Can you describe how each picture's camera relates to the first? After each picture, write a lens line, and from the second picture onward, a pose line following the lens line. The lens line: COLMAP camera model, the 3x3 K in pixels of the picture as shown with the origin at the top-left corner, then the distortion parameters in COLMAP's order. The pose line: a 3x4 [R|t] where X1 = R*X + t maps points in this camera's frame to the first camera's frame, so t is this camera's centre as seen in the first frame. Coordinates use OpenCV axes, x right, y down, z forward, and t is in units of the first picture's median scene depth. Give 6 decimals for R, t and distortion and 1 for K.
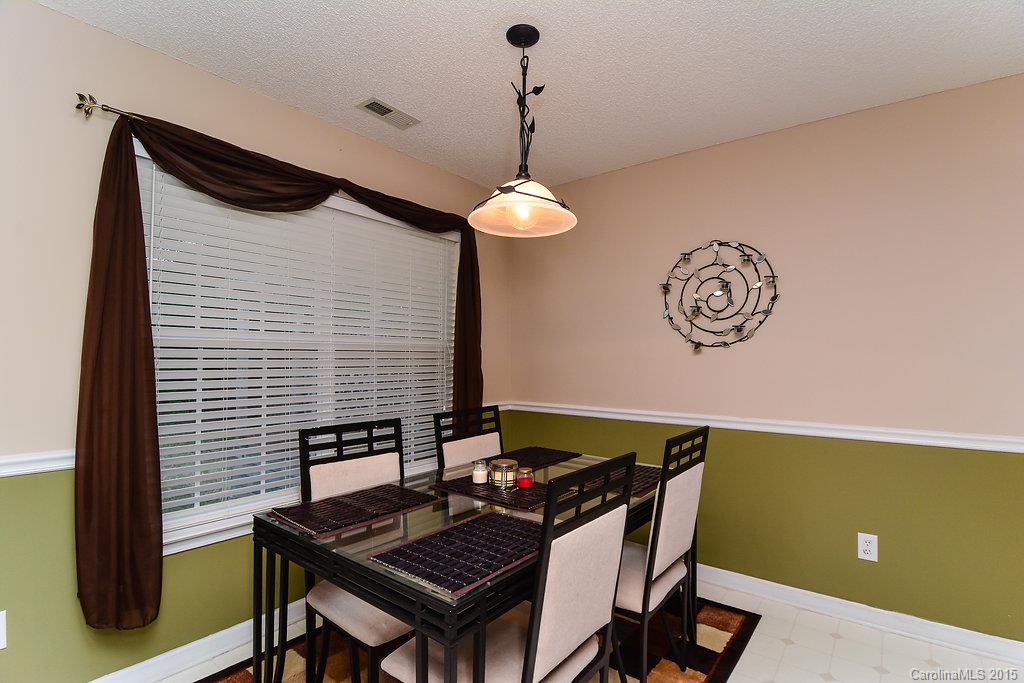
lens RADIAL K [[490.2, 0, 510.9], [0, 490.2, 349.5], [0, 0, 1]] dist [-0.016438, -0.001817]
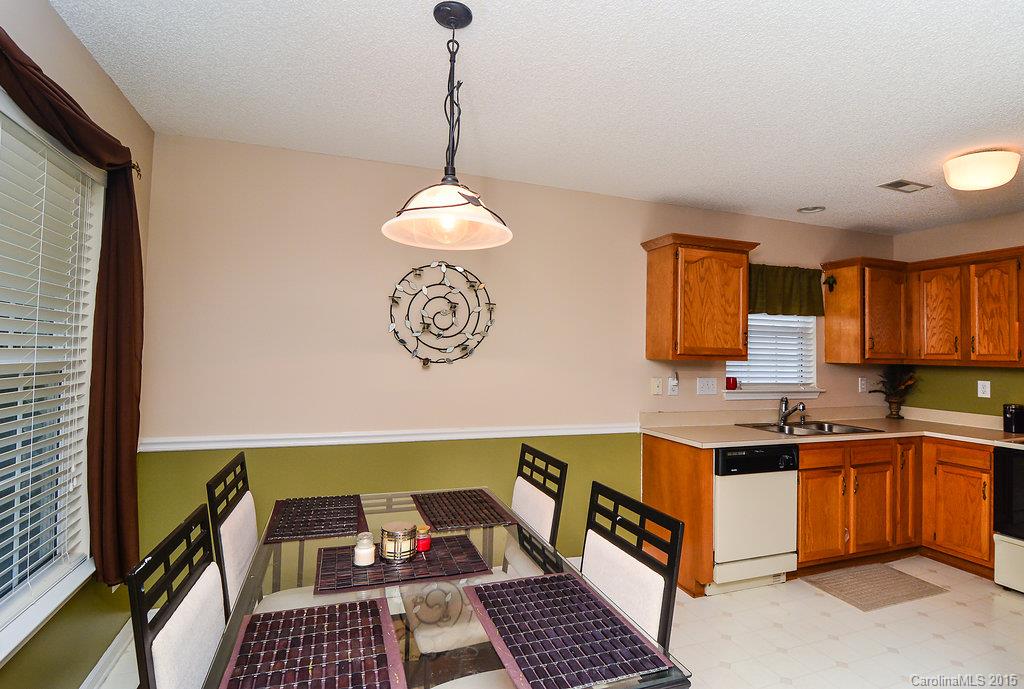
lens RADIAL K [[522.2, 0, 515.0], [0, 522.2, 335.6], [0, 0, 1]] dist [-0.015187, -0.006096]
pose [[0.503486, 0.037665, 0.863182, -0.477123], [-0.034419, 0.999131, -0.023521, -0.044208], [-0.863318, -0.017868, 0.504345, 0.302329]]
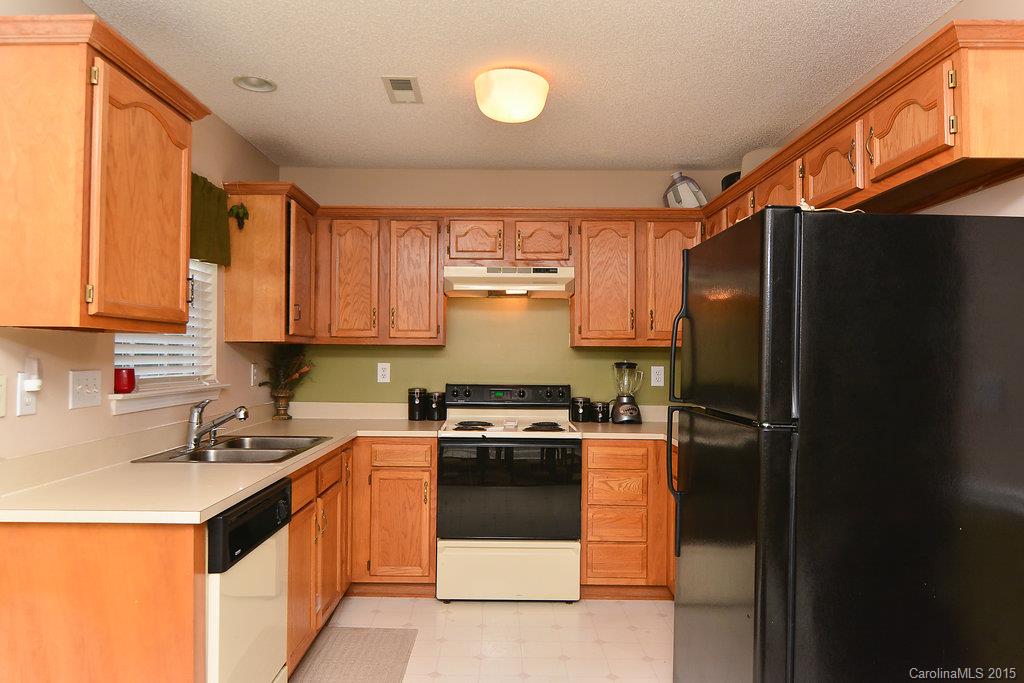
lens RADIAL K [[693.6, 0, 503.3], [0, 693.6, 342.5], [0, 0, 1]] dist [-0.006089, -0.001684]
pose [[-0.642025, 0.011528, 0.766597, -0.009023], [-0.018846, 0.999348, -0.030811, -0.000555], [-0.766452, -0.034229, -0.641389, 0.711176]]
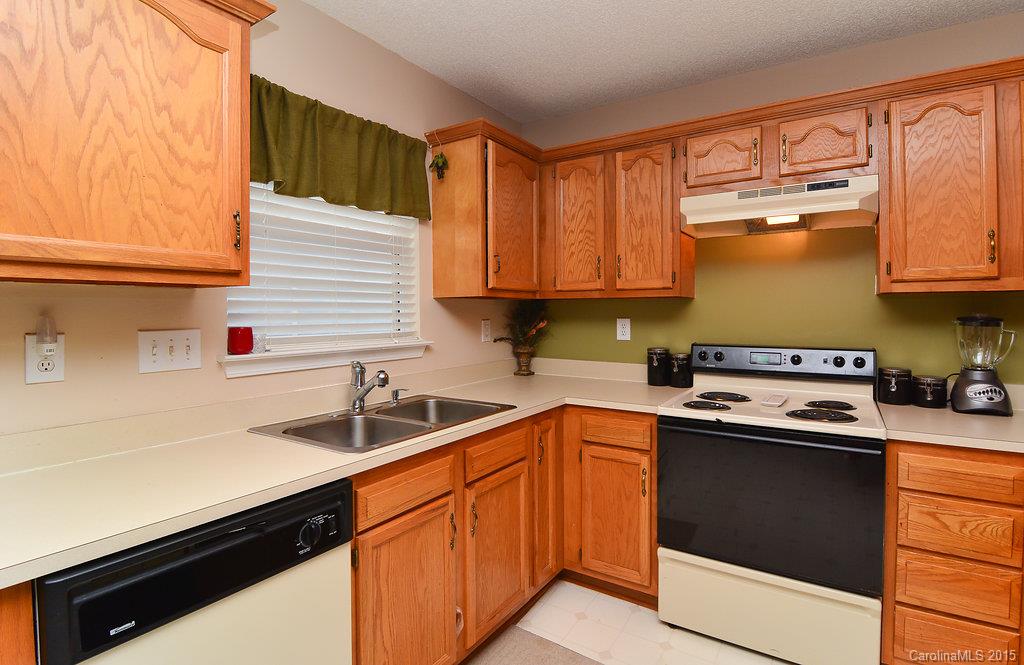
lens RADIAL K [[503.6, 0, 514.9], [0, 503.6, 316.3], [0, 0, 1]] dist [-0.016447, -0.005562]
pose [[-0.111340, -0.008750, 0.993744, 0.381164], [-0.011331, 0.999907, 0.007535, -0.007082], [-0.993718, -0.010422, -0.111429, 0.238230]]
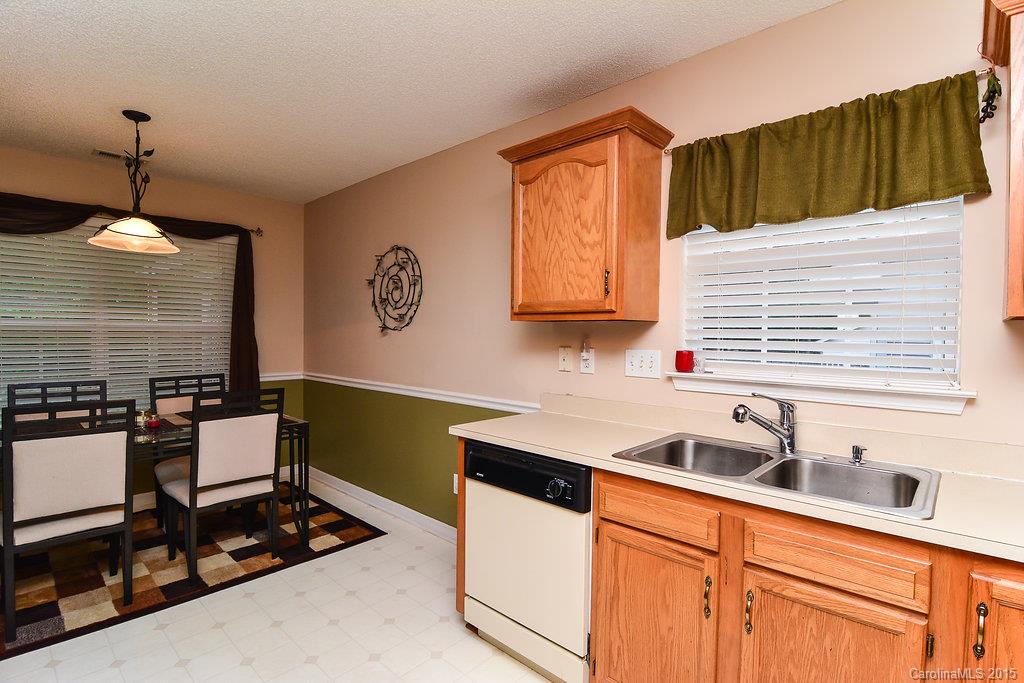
lens RADIAL K [[490.2, 0, 512.7], [0, 490.2, 343.9], [0, 0, 1]] dist [-0.016438, -0.001817]
pose [[0.998277, 0.011750, -0.057491, 0.810810], [-0.009590, 0.999243, 0.037705, -0.021027], [0.057890, -0.037089, 0.997634, -0.257971]]
